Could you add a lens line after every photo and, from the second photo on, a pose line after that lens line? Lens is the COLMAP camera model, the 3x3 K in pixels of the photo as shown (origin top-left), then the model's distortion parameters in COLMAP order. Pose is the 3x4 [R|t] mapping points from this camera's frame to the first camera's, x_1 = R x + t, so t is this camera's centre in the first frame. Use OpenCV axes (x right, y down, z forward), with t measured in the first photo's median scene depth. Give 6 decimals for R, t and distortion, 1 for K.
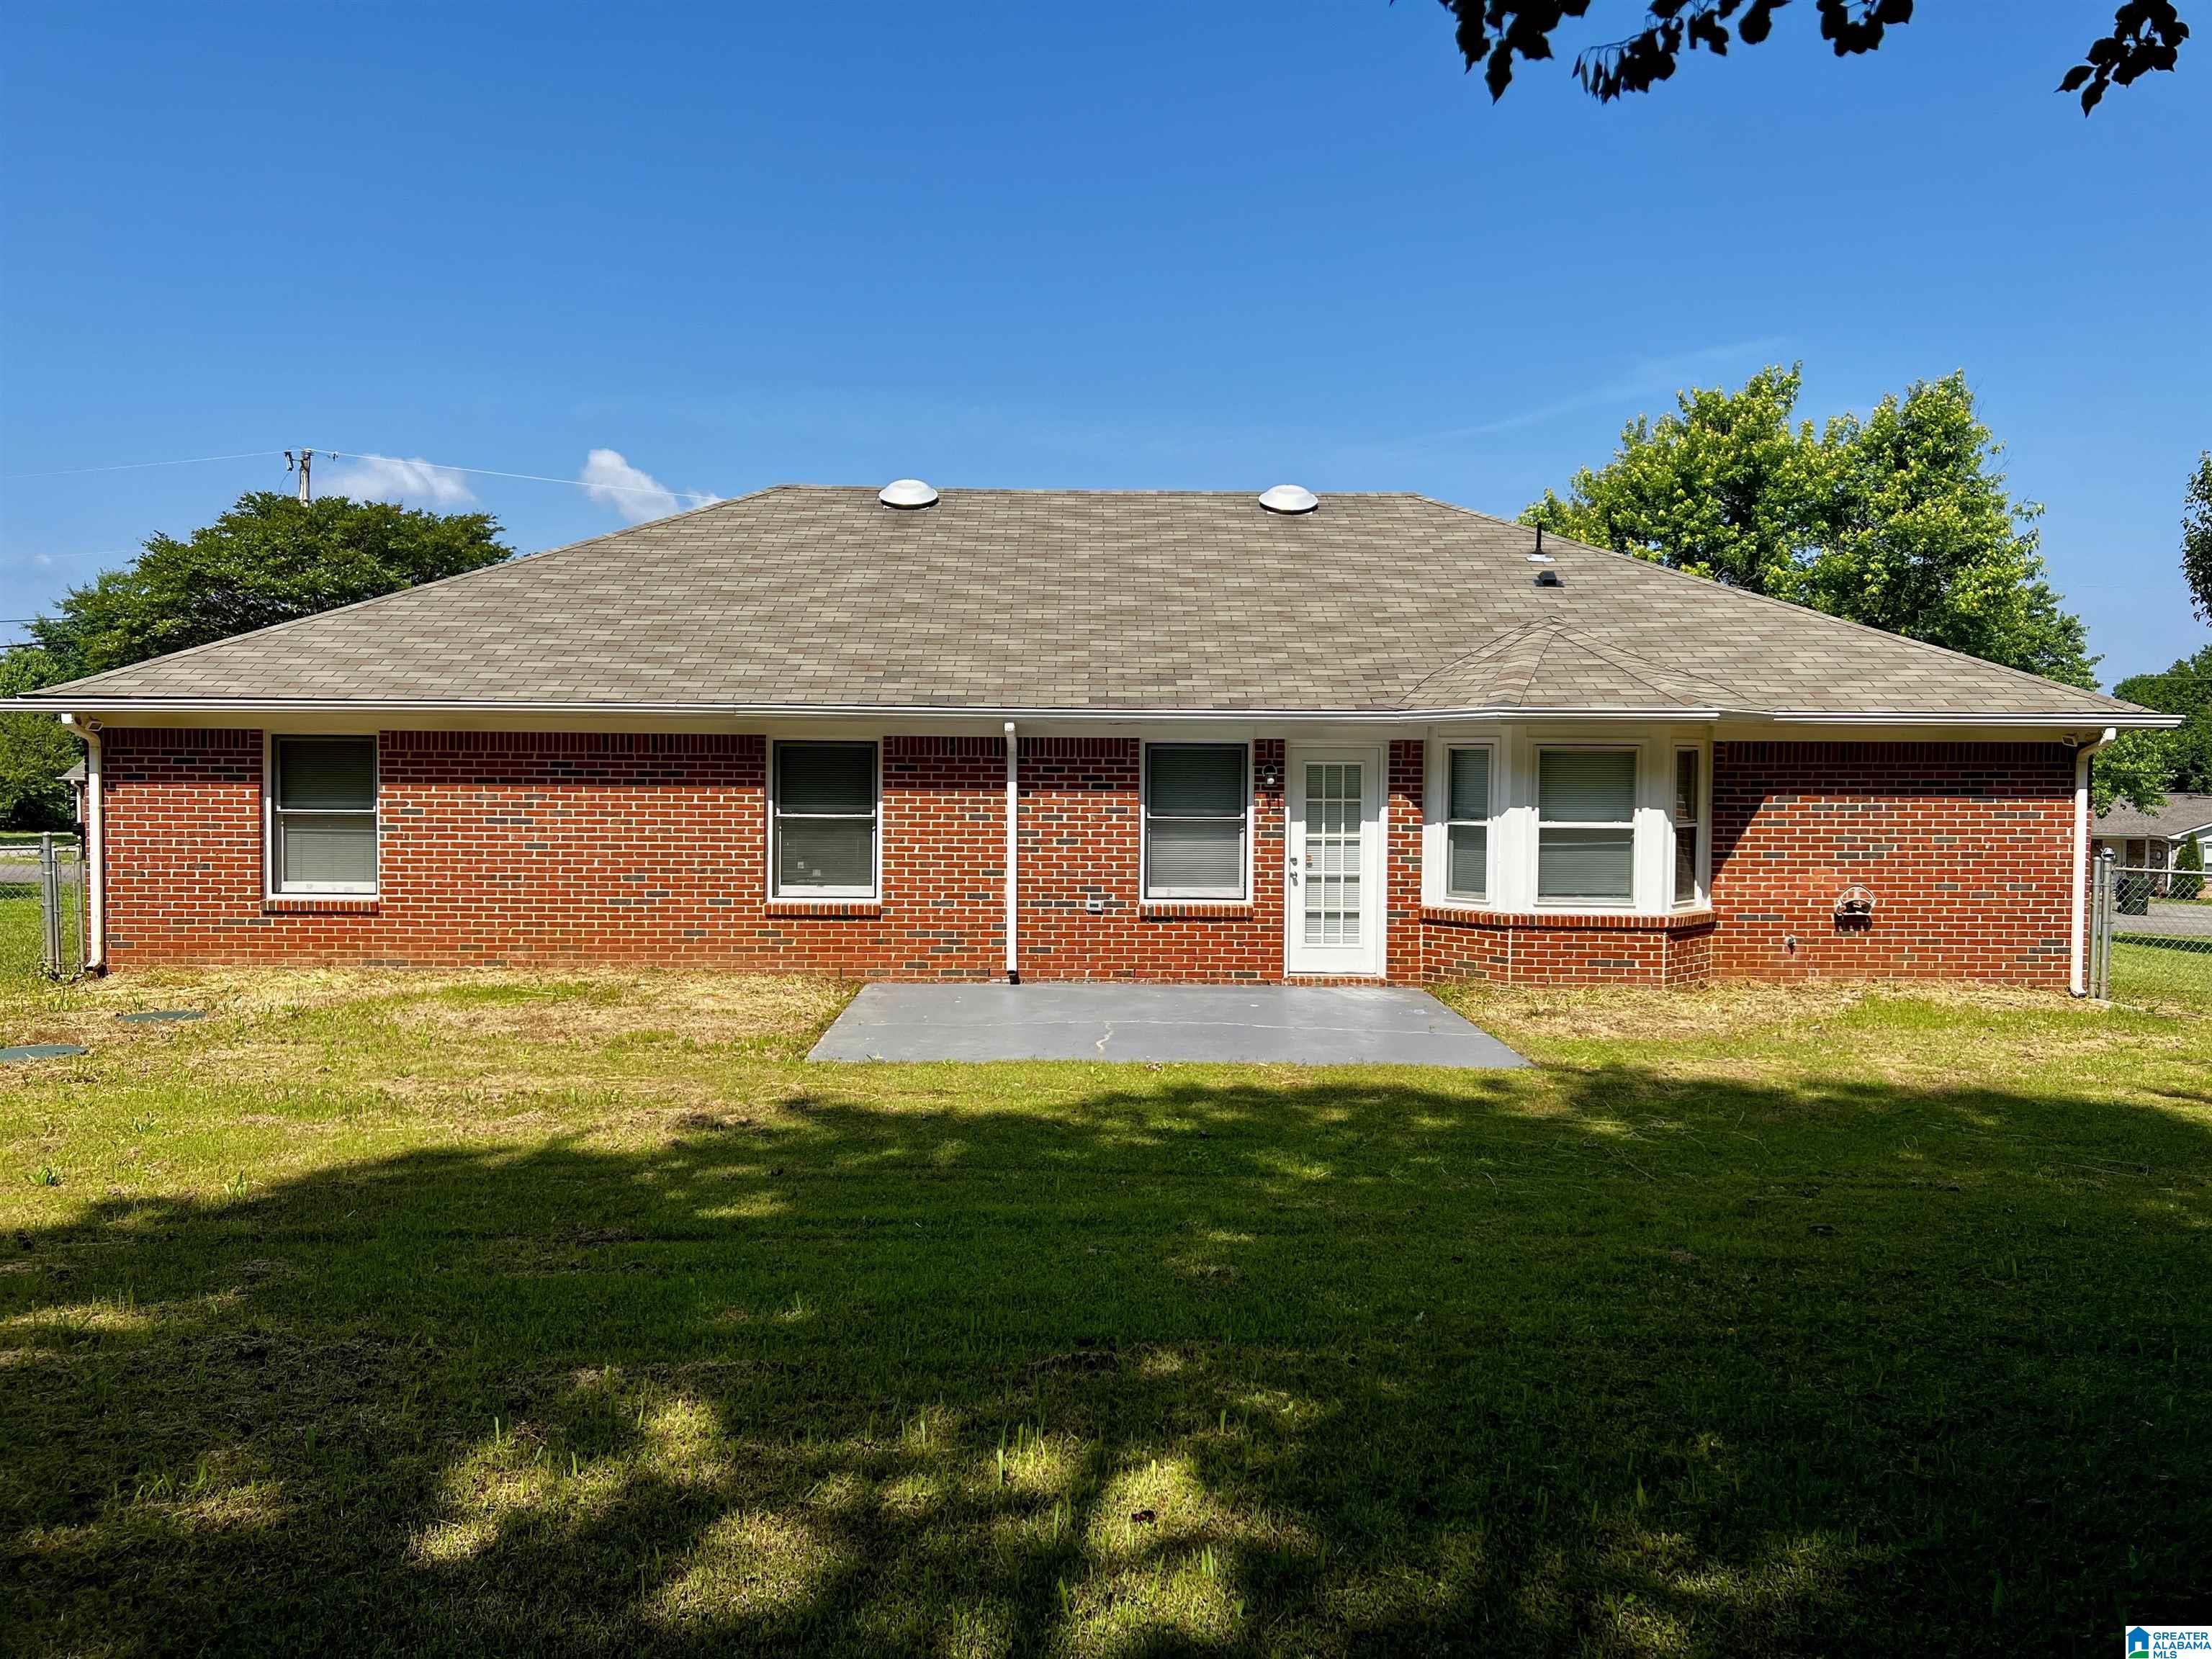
lens RADIAL K [[1667.7, 0, 1107.1], [0, 1667.7, 828.7], [0, 0, 1]] dist [0.041730, -0.023459]
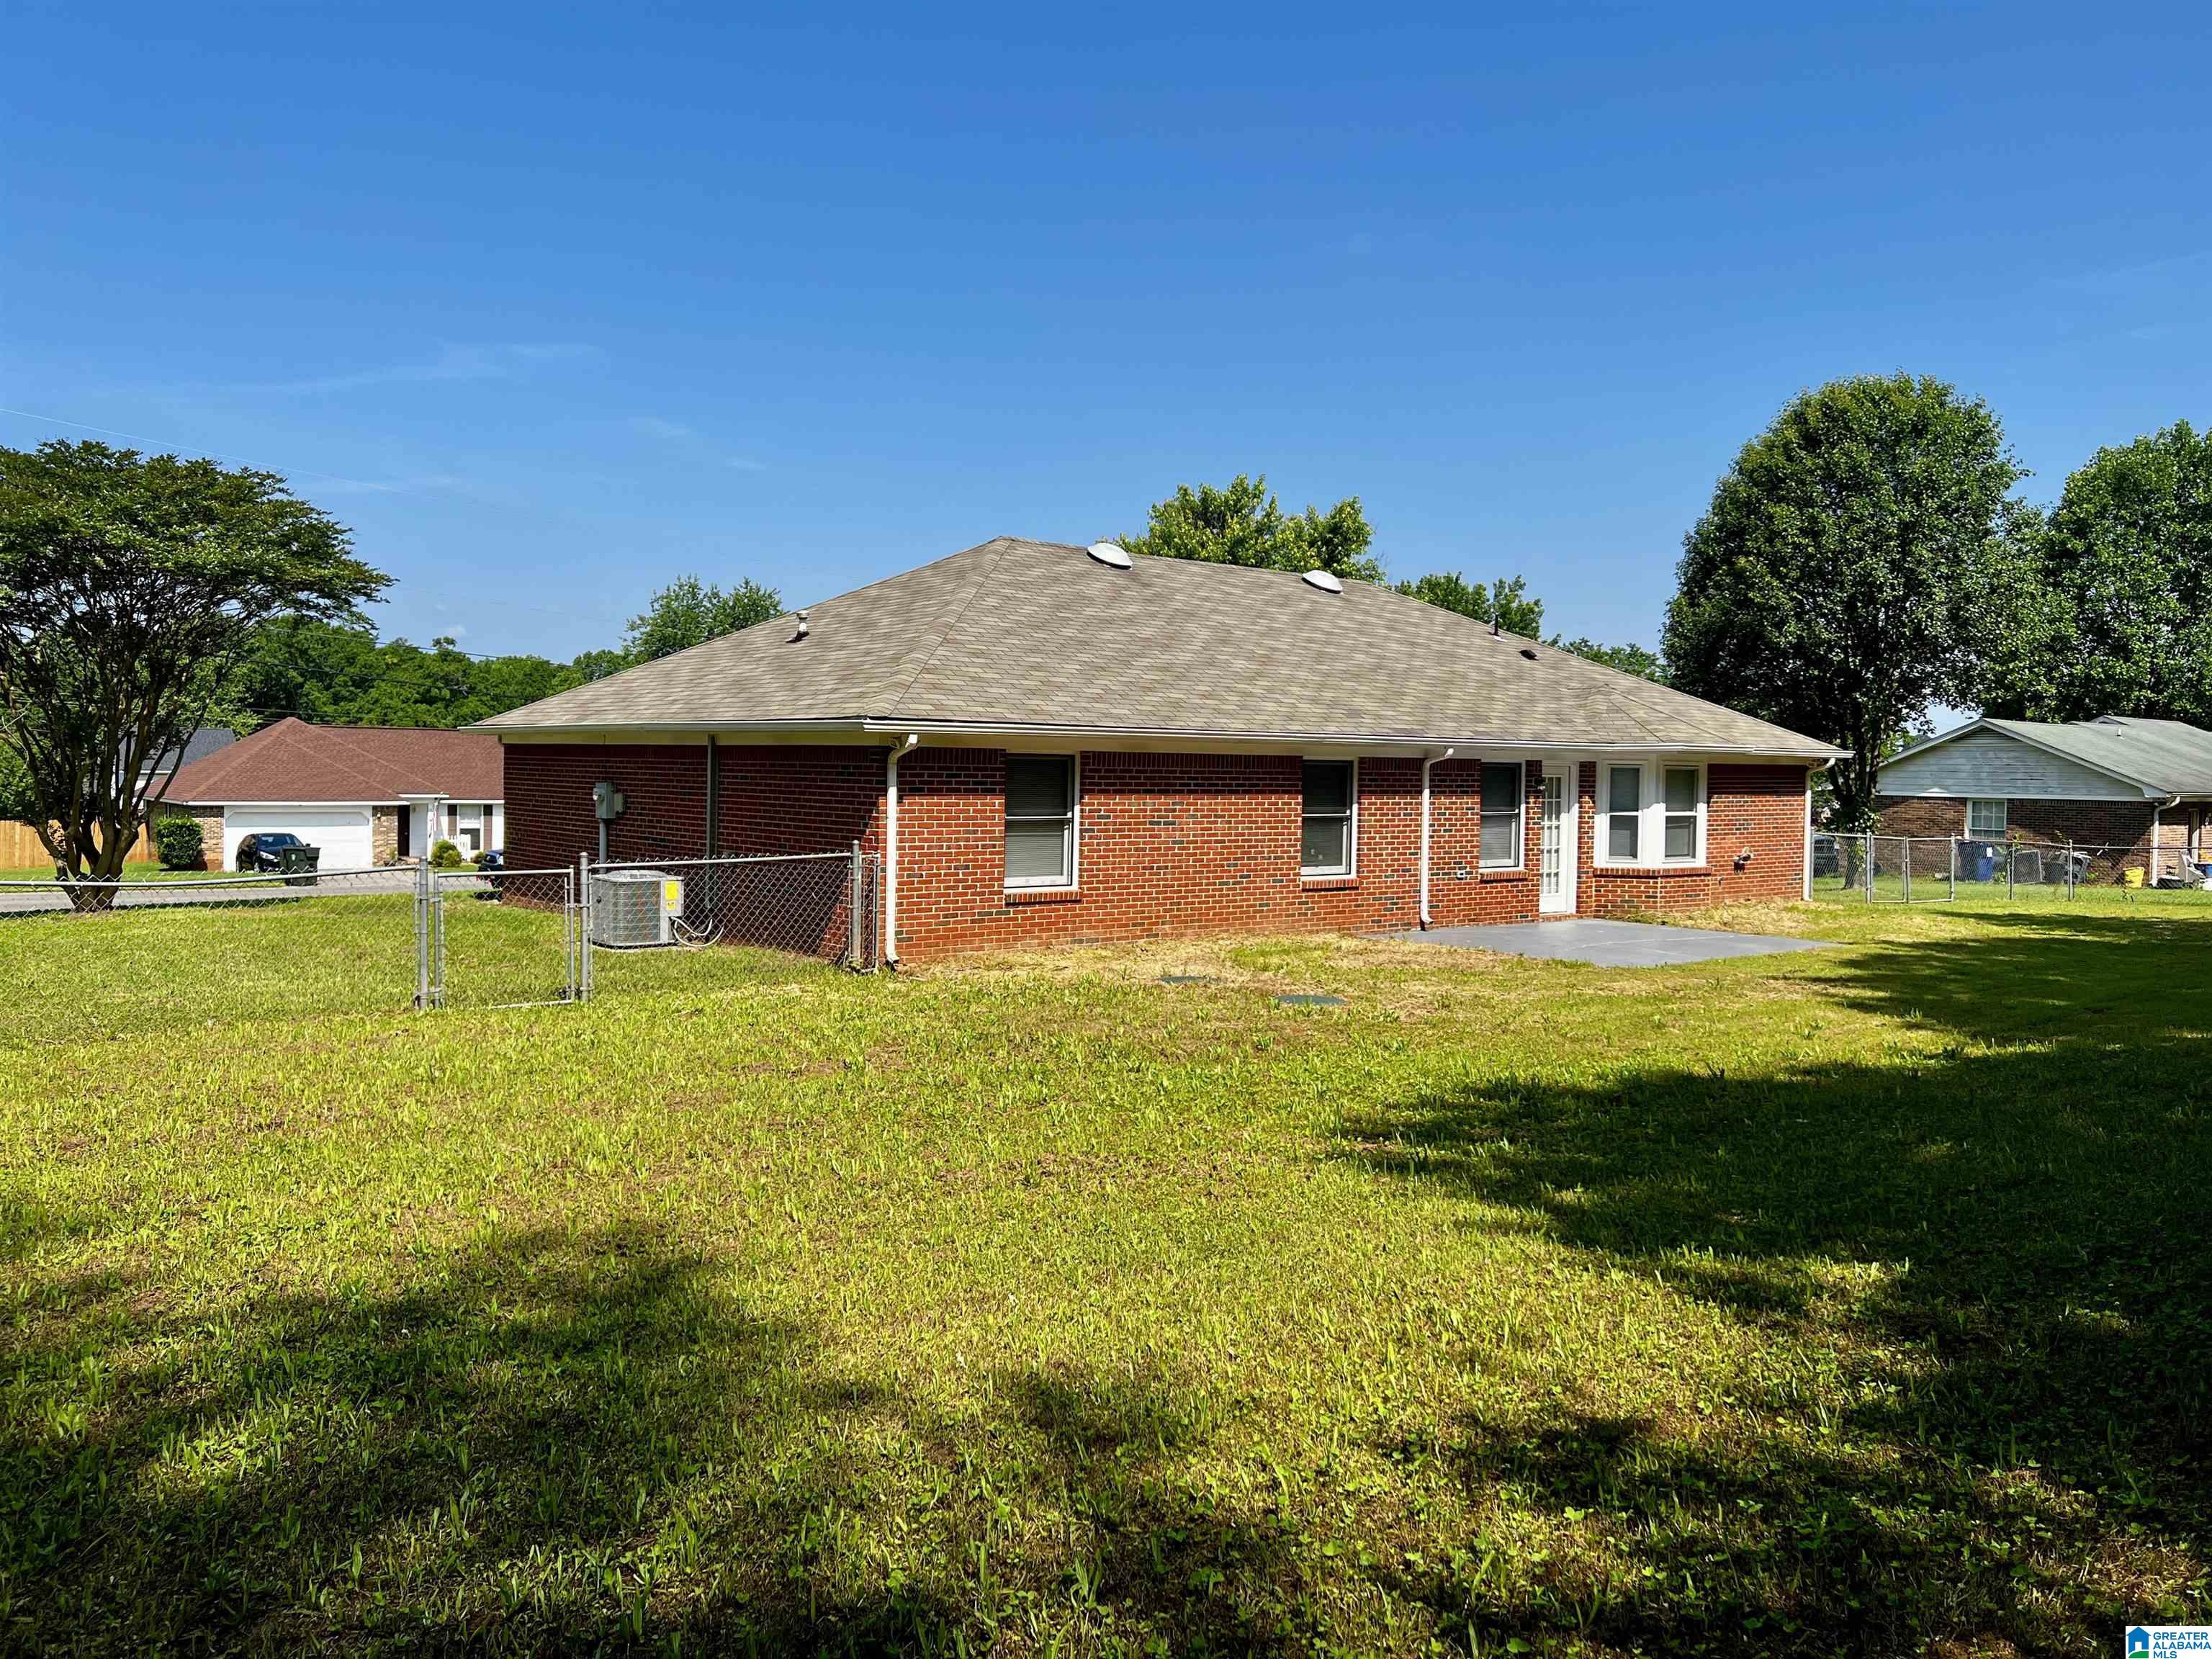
lens RADIAL K [[1667.7, 0, 1107.9], [0, 1667.7, 828.5], [0, 0, 1]] dist [0.041730, -0.023459]
pose [[0.790277, -0.020210, 0.612416, -1.145680], [0.019865, 0.999776, 0.007360, -0.010445], [-0.612428, 0.006349, 0.790501, 0.032590]]
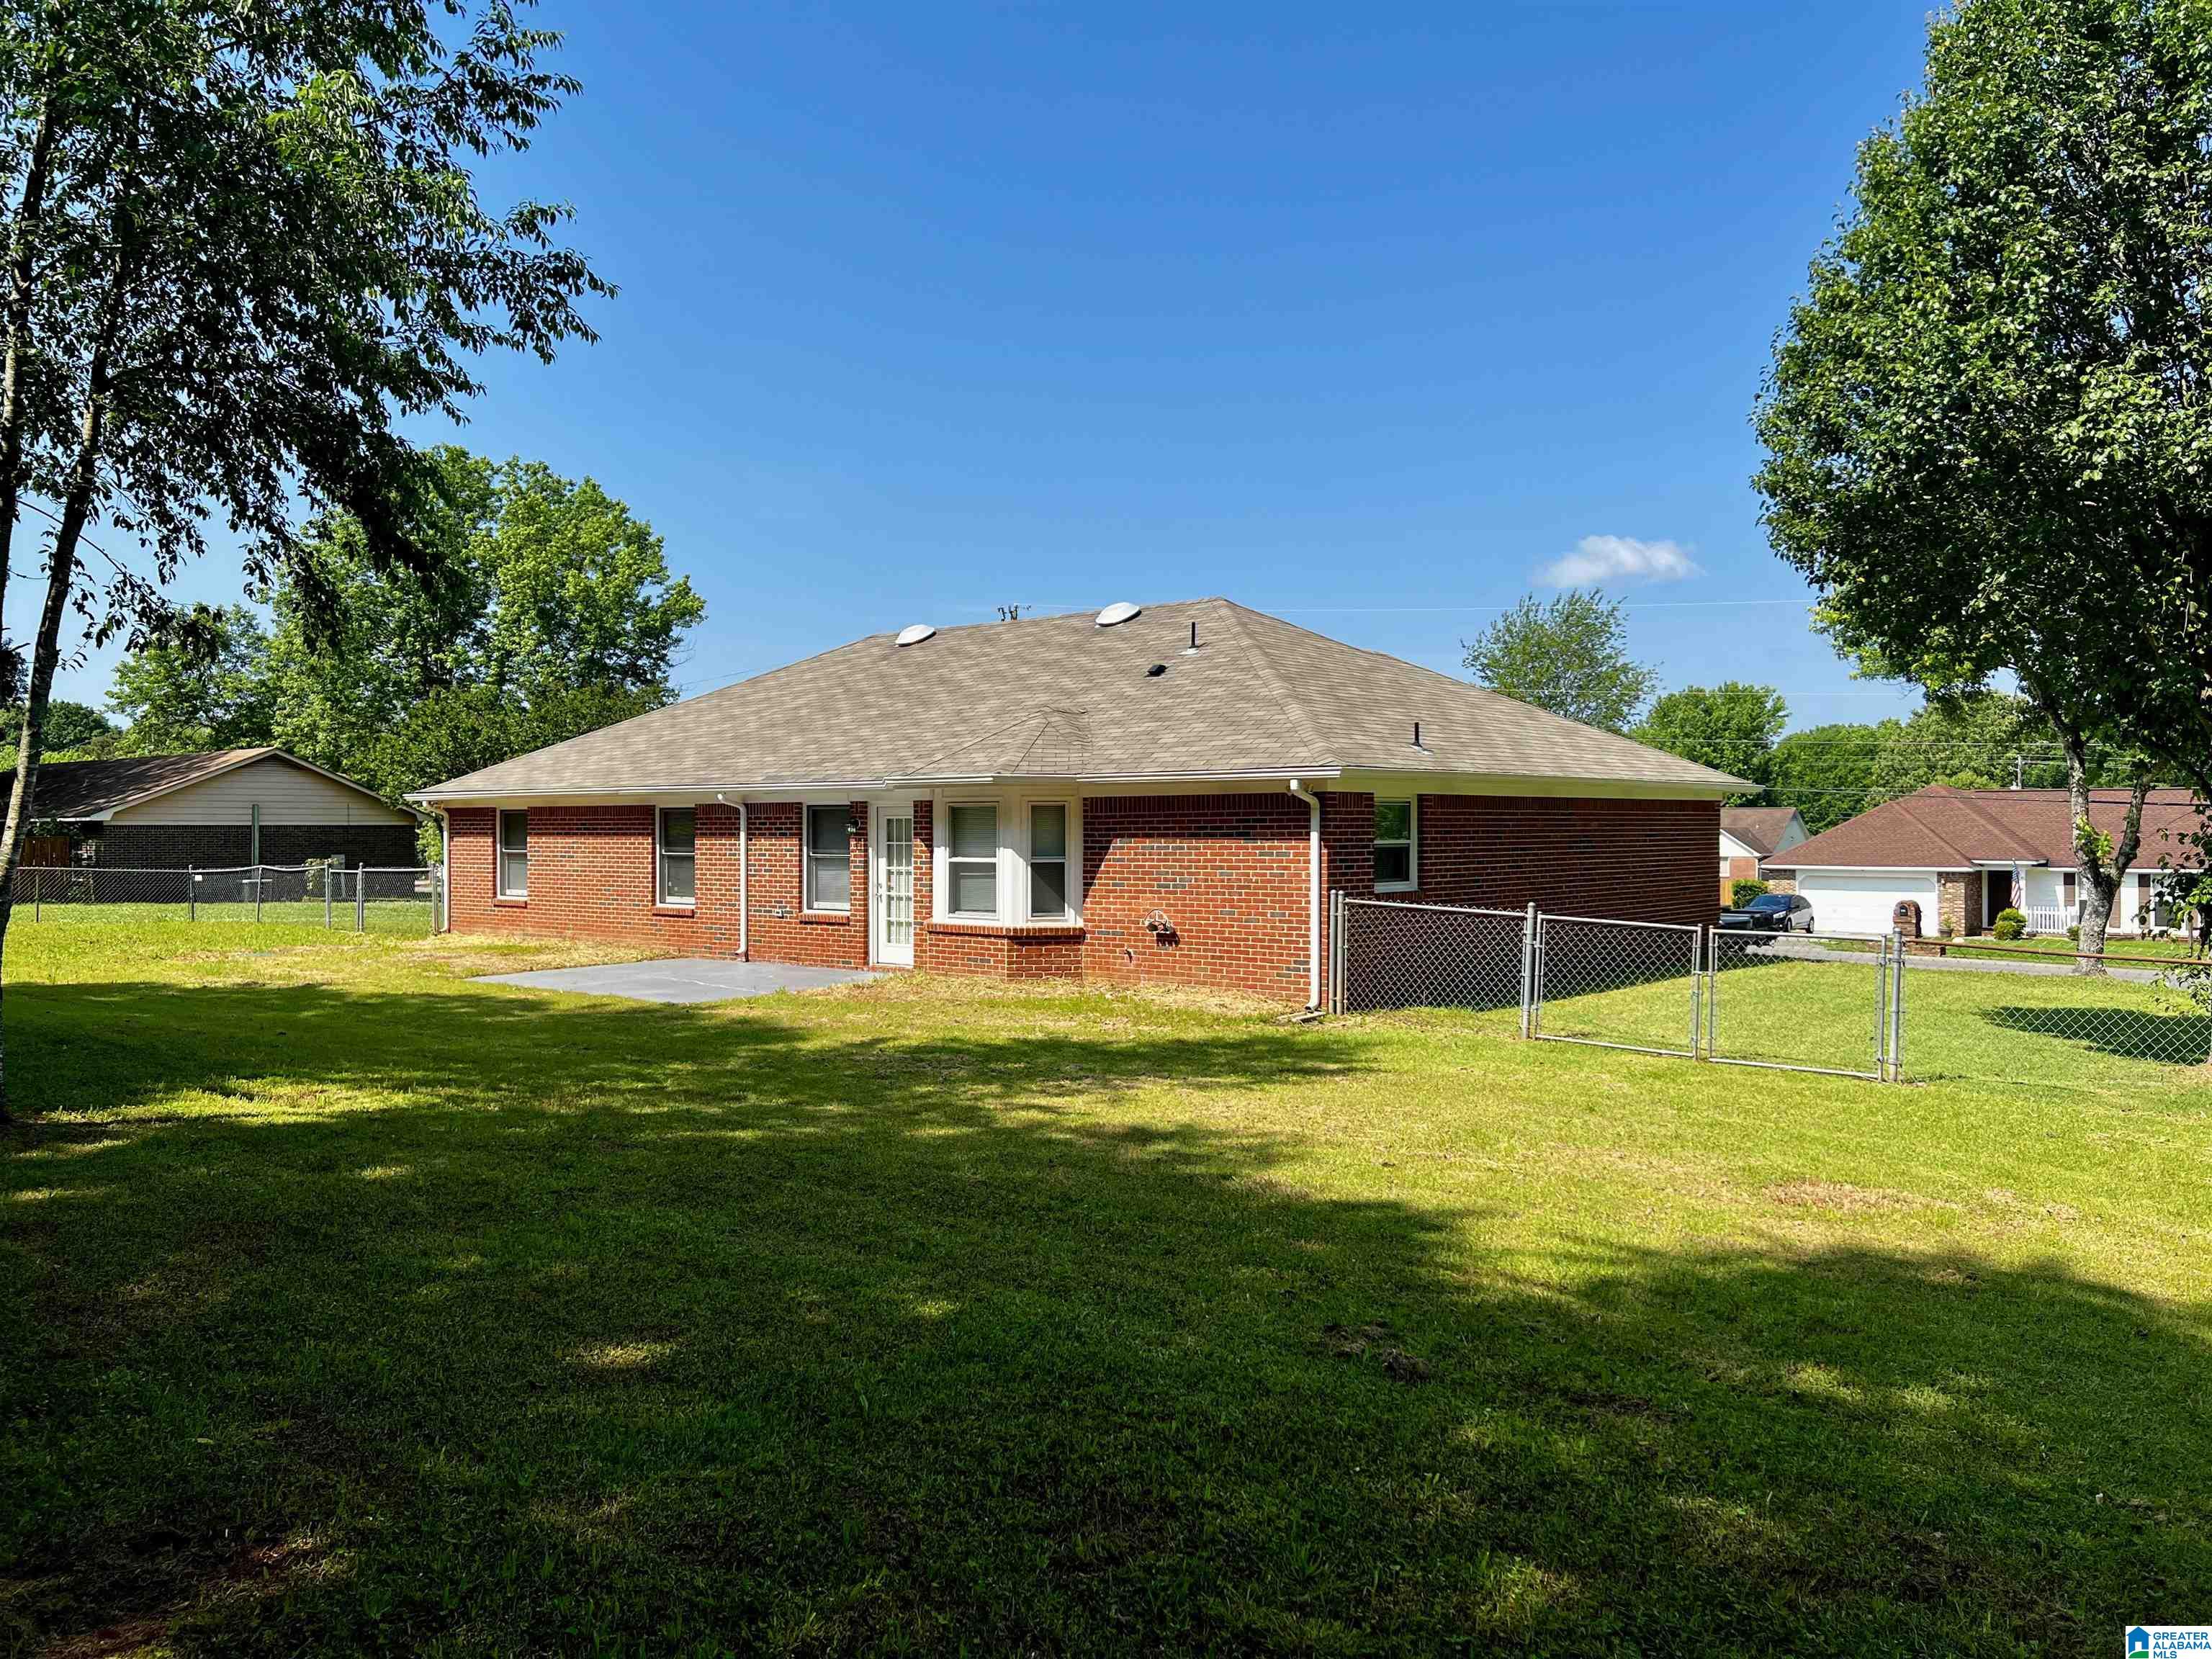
lens RADIAL K [[1667.7, 0, 1098.5], [0, 1667.7, 831.7], [0, 0, 1]] dist [0.041730, -0.023459]
pose [[0.767538, -0.007641, -0.640958, 1.198339], [-0.011413, 0.999608, -0.025584, 0.007754], [0.640902, 0.026952, 0.767150, 0.009283]]
